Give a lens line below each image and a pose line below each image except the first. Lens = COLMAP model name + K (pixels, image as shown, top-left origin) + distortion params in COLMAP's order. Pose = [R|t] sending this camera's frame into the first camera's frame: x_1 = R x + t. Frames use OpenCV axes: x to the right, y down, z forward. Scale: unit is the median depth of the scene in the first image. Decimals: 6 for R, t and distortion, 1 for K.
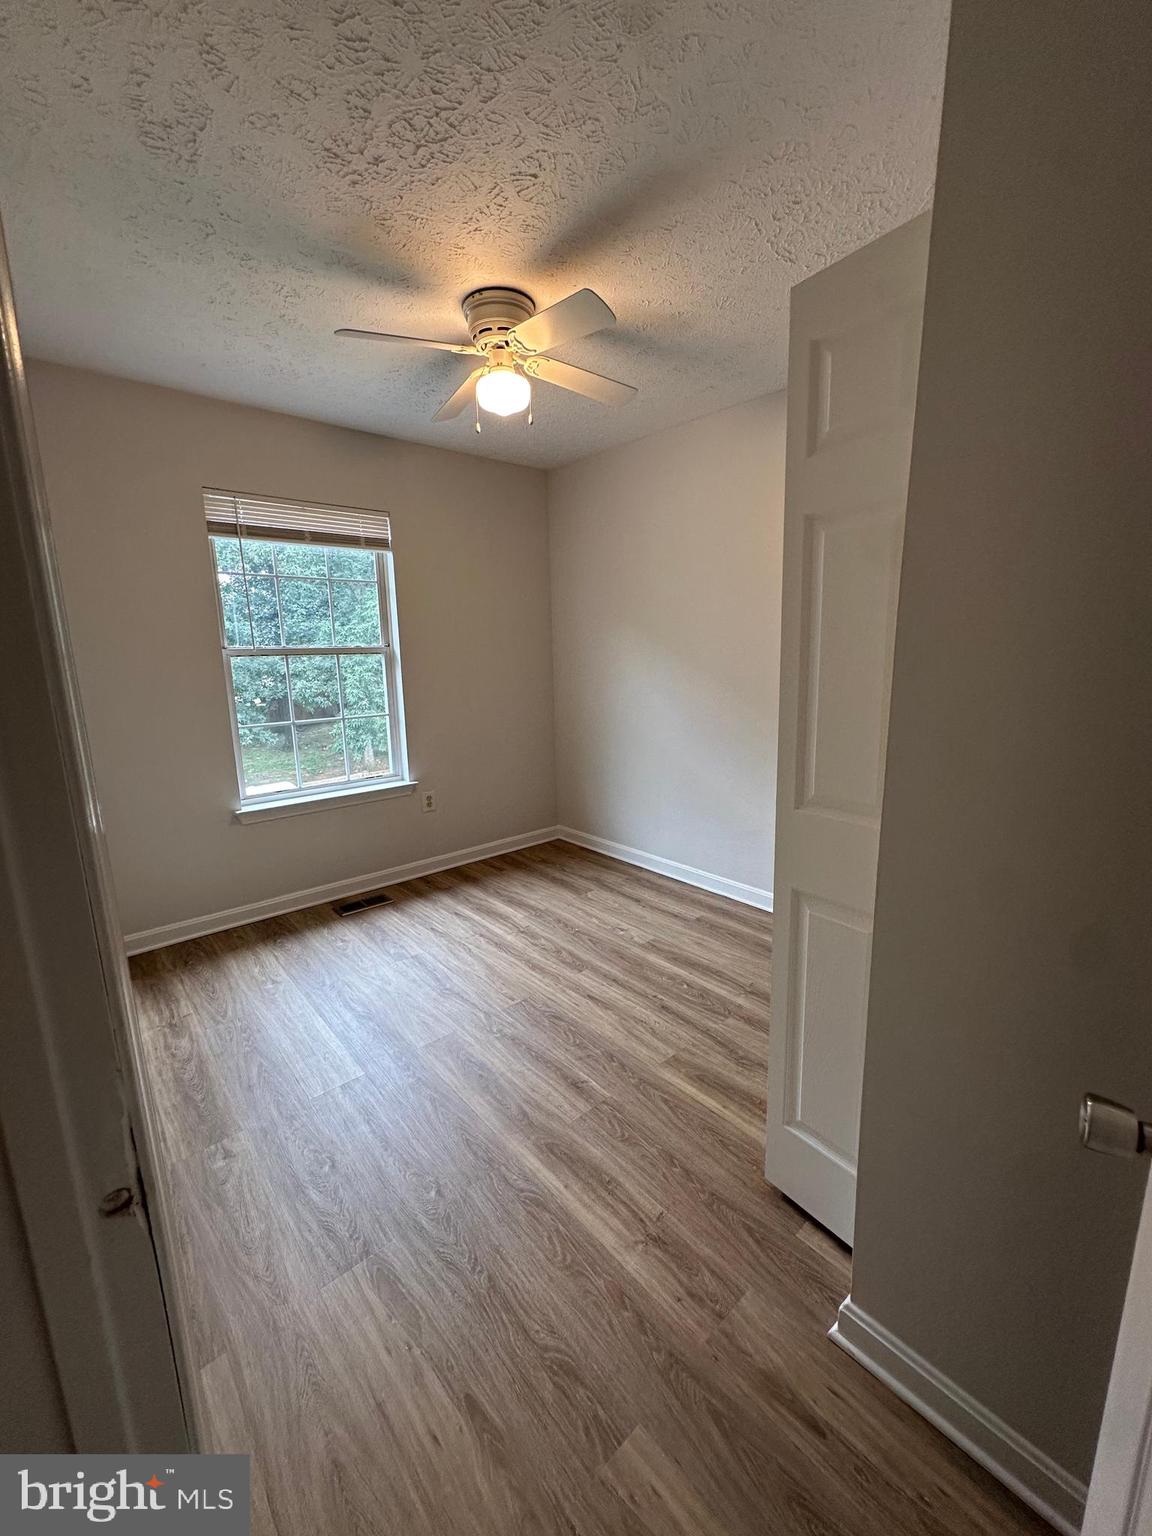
lens RADIAL K [[611.9, 0, 573.7], [0, 611.9, 767.4], [0, 0, 1]] dist [-0.002714, 0.000380]
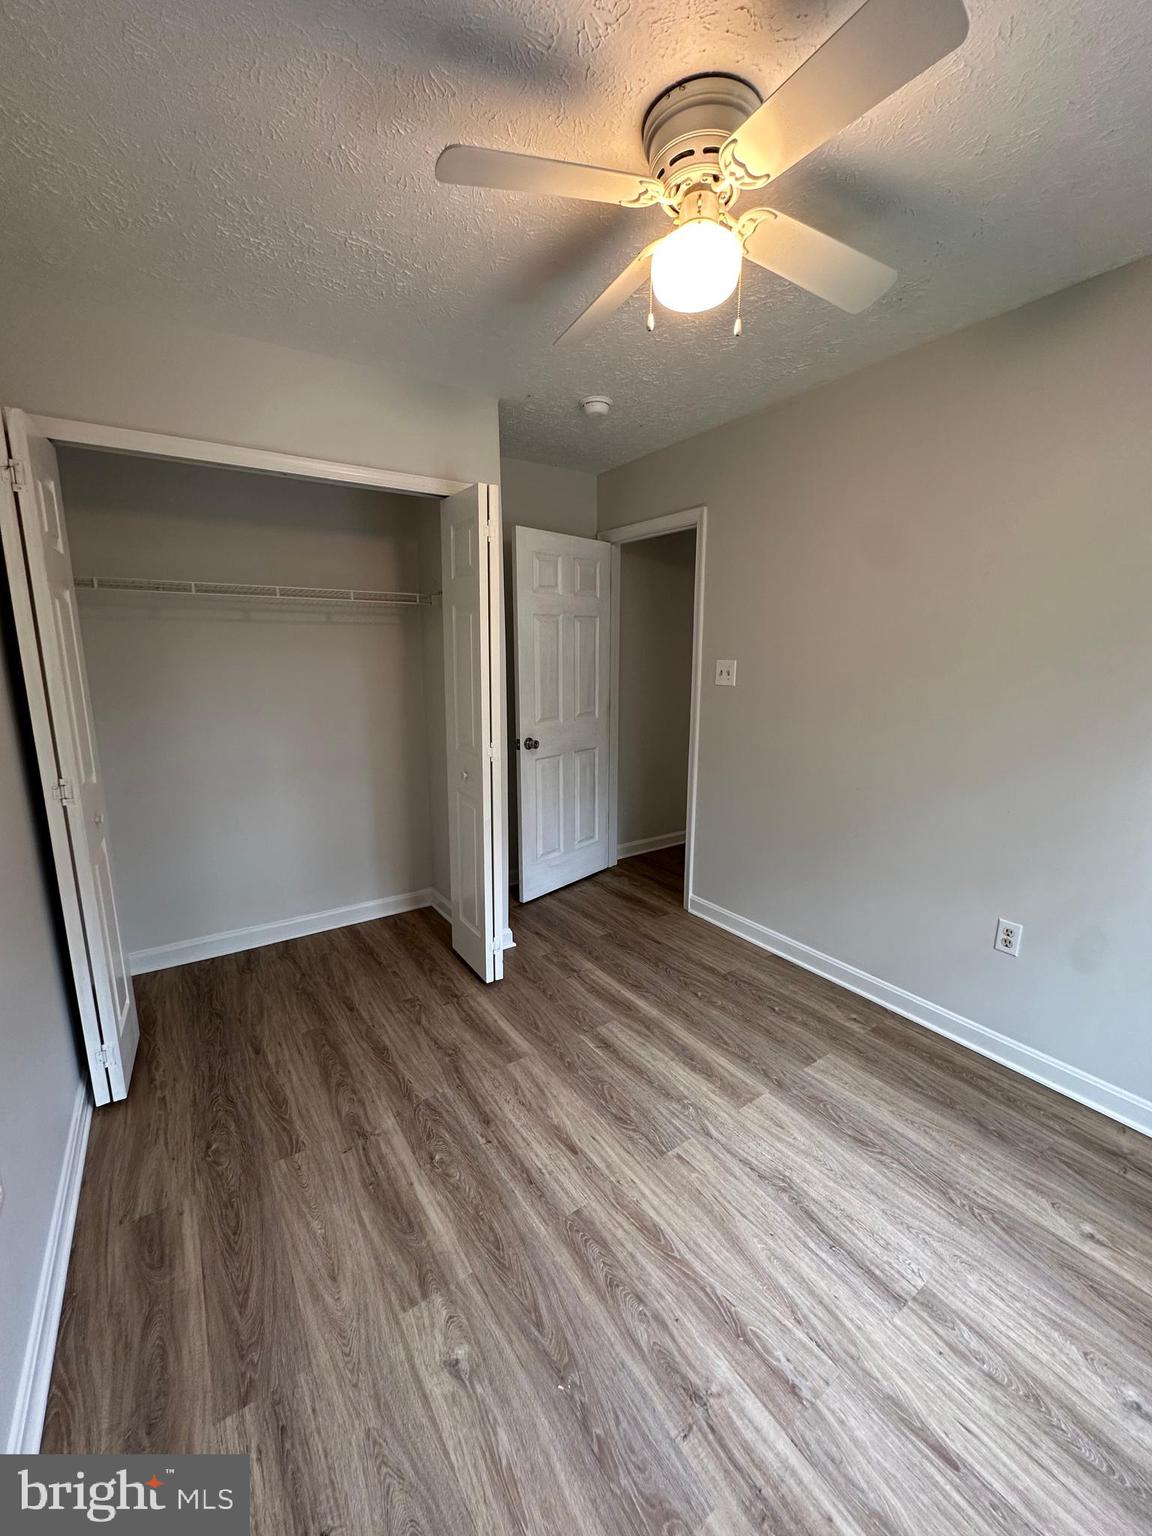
lens RADIAL K [[611.9, 0, 573.7], [0, 611.9, 767.4], [0, 0, 1]] dist [-0.002714, 0.000380]
pose [[-0.991436, -0.001975, 0.130578, -0.071825], [0.047929, 0.924608, 0.377893, -0.347720], [-0.121480, 0.380915, -0.916595, 1.569593]]
